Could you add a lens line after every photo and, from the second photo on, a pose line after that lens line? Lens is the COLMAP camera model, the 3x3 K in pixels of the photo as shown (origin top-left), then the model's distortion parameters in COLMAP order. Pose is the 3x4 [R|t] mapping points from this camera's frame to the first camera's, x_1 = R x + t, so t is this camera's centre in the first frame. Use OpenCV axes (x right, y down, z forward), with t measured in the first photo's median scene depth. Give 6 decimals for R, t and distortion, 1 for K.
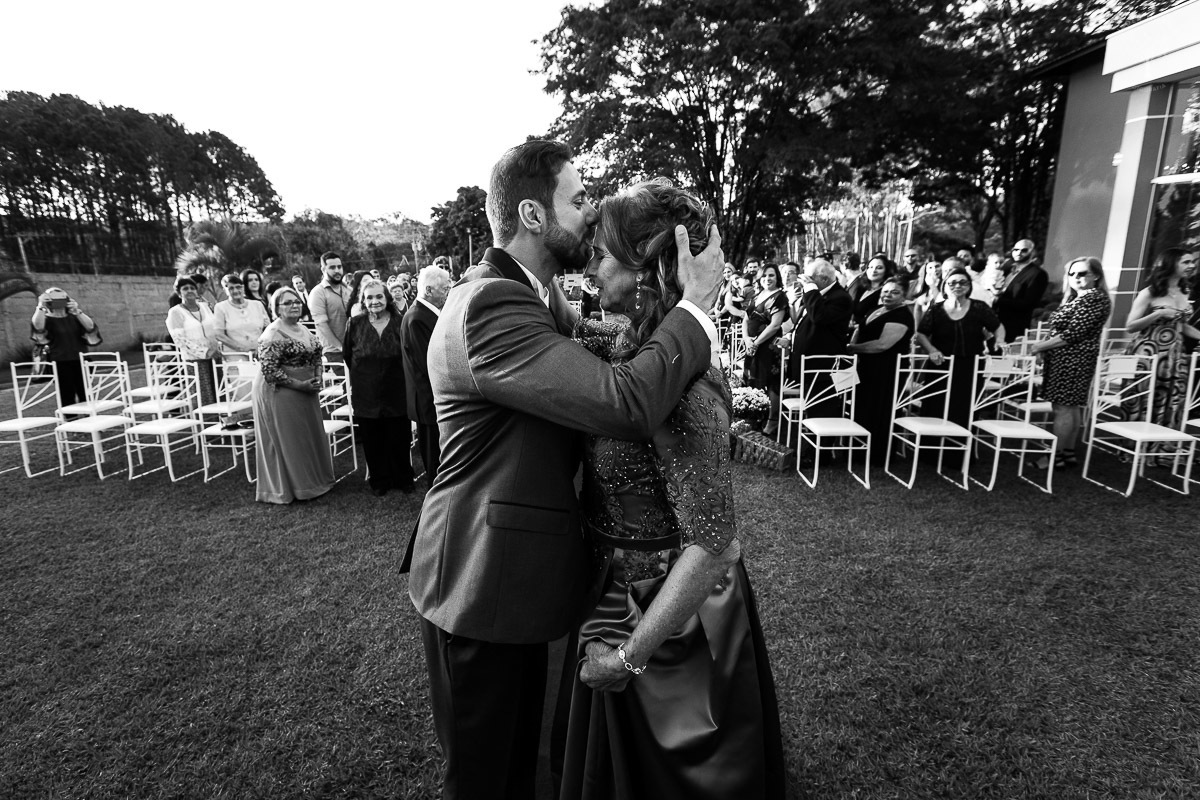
lens RADIAL K [[556.7, 0, 577.6], [0, 556.7, 362.6], [0, 0, 1]] dist [-0.000520, -0.000043]
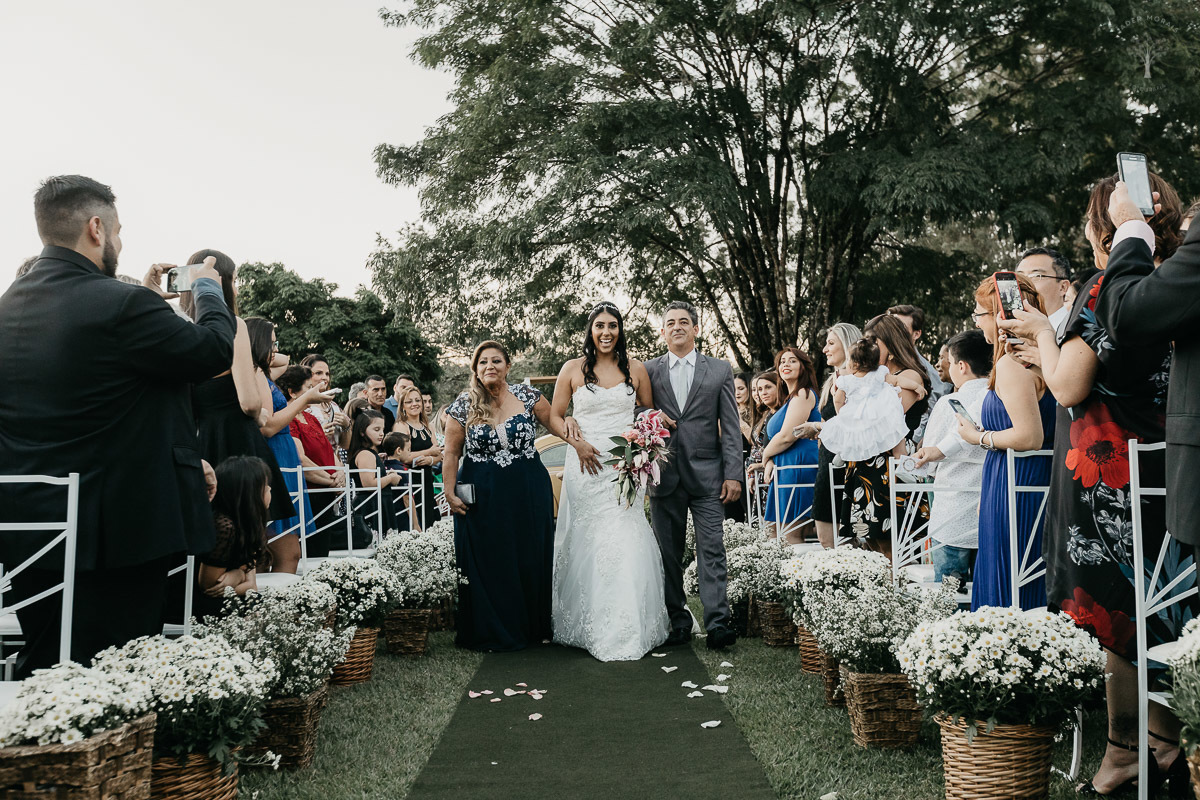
lens RADIAL K [[1109.8, 0, 600.0], [0, 1109.8, 400.0], [0, 0, 1]] dist [-0.008175, -0.007768]
pose [[0.995497, 0.011244, 0.094119, 0.014917], [0.009419, 0.976290, -0.216263, 0.016518], [-0.094320, 0.216176, 0.971788, 0.127447]]
